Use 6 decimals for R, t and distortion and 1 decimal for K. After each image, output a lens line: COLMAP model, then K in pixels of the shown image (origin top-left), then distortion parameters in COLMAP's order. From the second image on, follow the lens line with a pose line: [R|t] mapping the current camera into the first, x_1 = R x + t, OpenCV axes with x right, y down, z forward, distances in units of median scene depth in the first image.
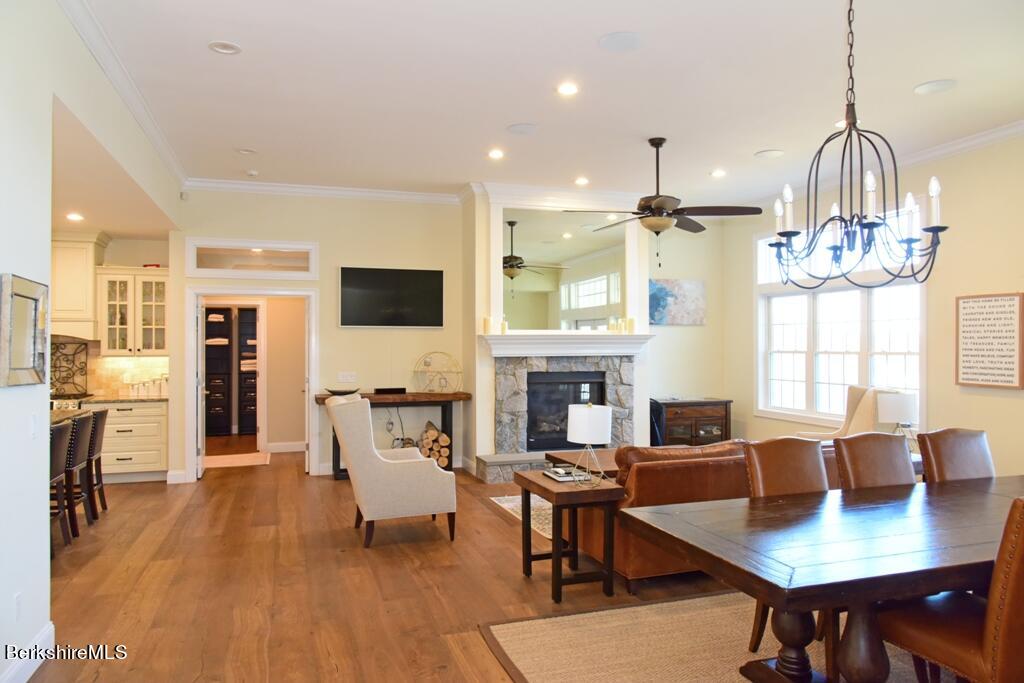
lens RADIAL K [[701.7, 0, 508.2], [0, 701.7, 345.6], [0, 0, 1]] dist [0.001573, 0.002121]
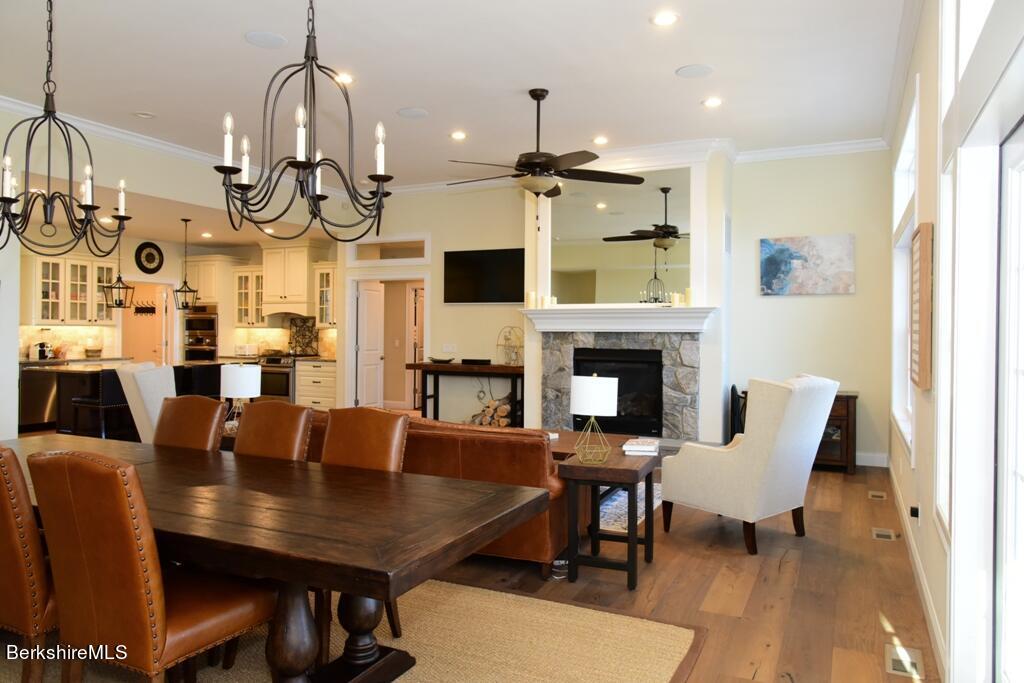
lens RADIAL K [[707.4, 0, 511.9], [0, 707.4, 330.1], [0, 0, 1]] dist [-0.000788, 0.001585]
pose [[0.722527, 0.008743, -0.691288, 0.642351], [-0.007168, 0.999961, 0.005155, 0.009110], [0.691306, 0.001230, 0.722561, 0.245346]]
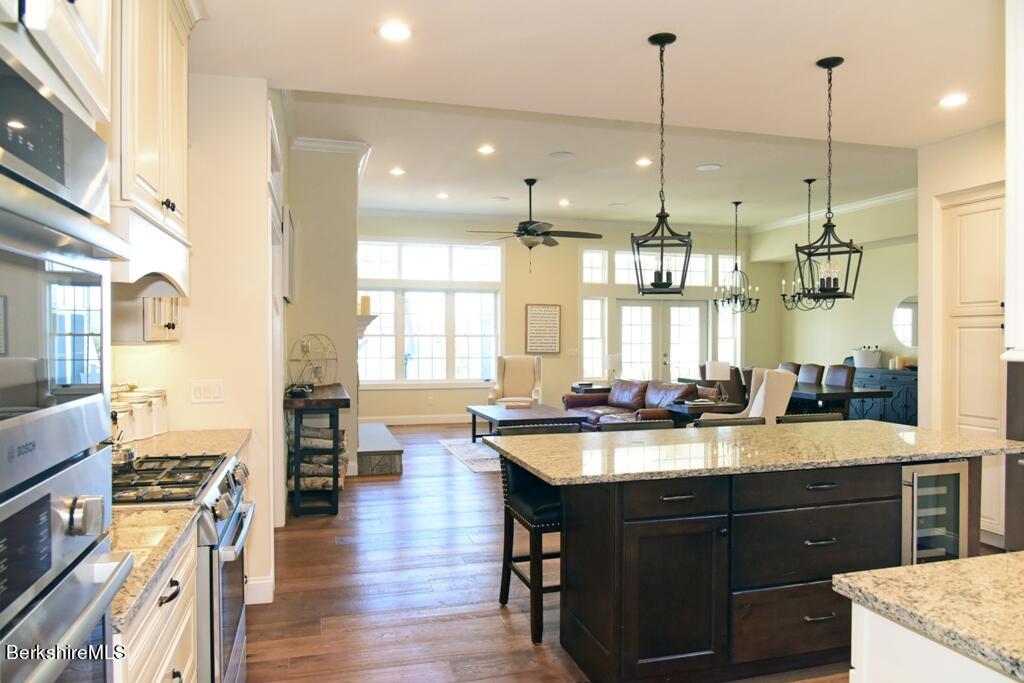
lens RADIAL K [[696.9, 0, 515.6], [0, 696.9, 345.2], [0, 0, 1]] dist [-0.035205, 0.001077]
pose [[0.034460, -0.013180, 0.999319, -0.901341], [-0.003833, 0.999904, 0.013320, 0.009948], [-0.999399, -0.004290, 0.034406, 0.764534]]
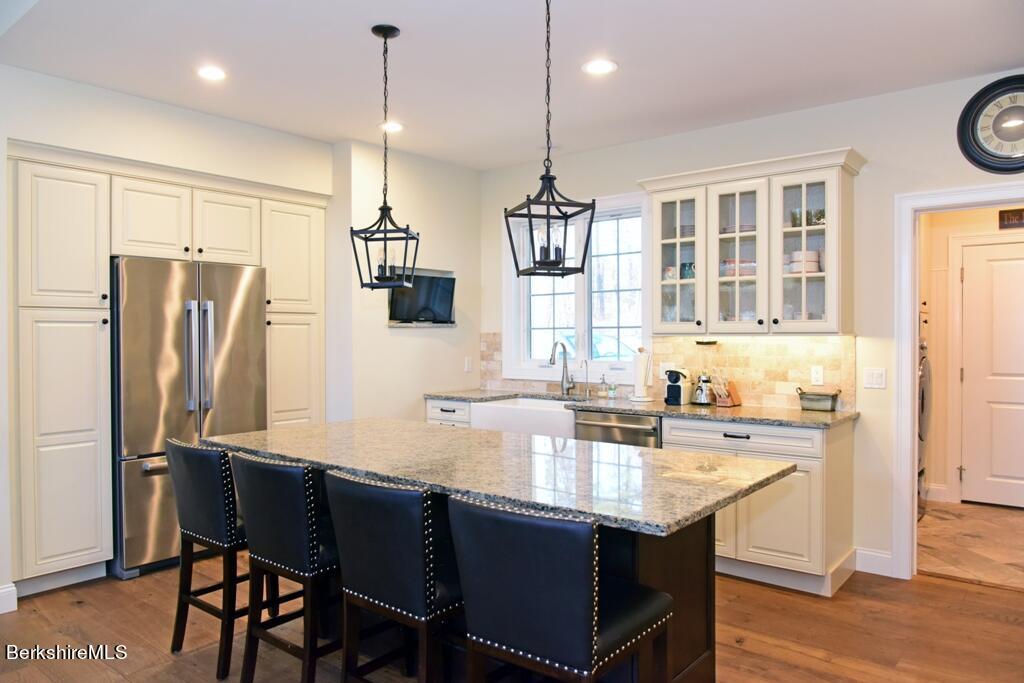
lens RADIAL K [[696.9, 0, 515.6], [0, 696.9, 345.2], [0, 0, 1]] dist [-0.035205, 0.001077]
pose [[-0.840627, 0.011901, -0.541484, -0.320319], [0.007604, 0.999919, 0.010172, 0.014207], [0.541561, 0.004433, -0.840650, 0.948595]]
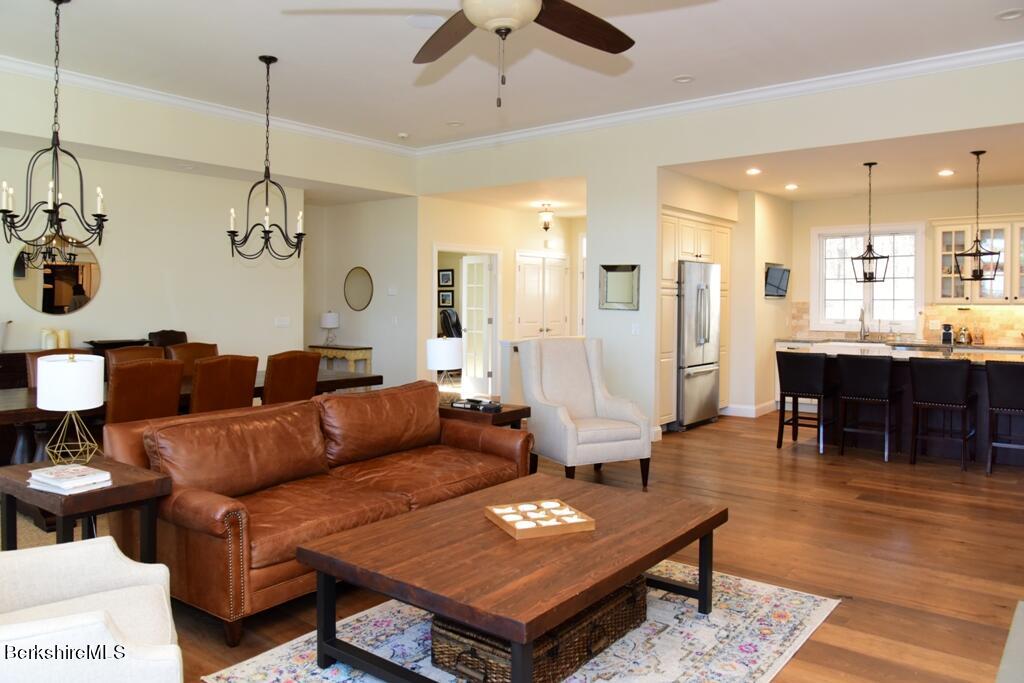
lens RADIAL K [[742.9, 0, 513.7], [0, 742.9, 304.8], [0, 0, 1]] dist [-0.025680, -0.001335]
pose [[-0.835894, -0.001817, -0.548887, 0.375830], [-0.001049, 0.999998, -0.001711, 0.015470], [0.548889, -0.000855, -0.835894, 1.094760]]
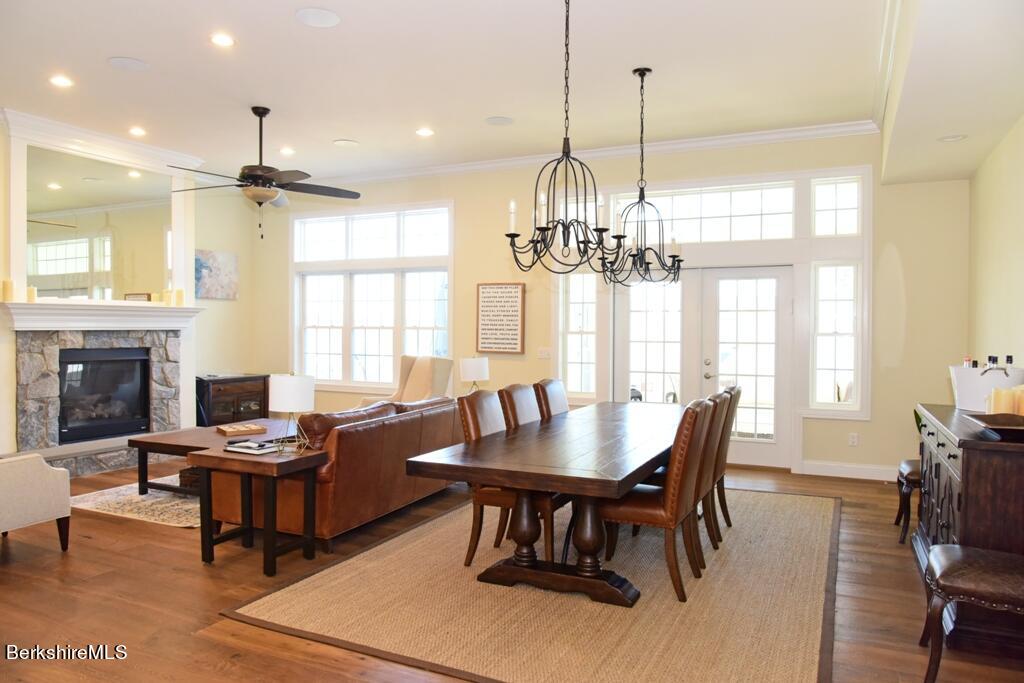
lens RADIAL K [[714.4, 0, 512.0], [0, 714.4, 341.5], [0, 0, 1]] dist [-0.030751, 0.000907]
pose [[0.691383, -0.007619, 0.722448, -0.206530], [-0.007812, 0.999807, 0.018020, 0.009635], [-0.722446, -0.018102, 0.691191, 0.040337]]
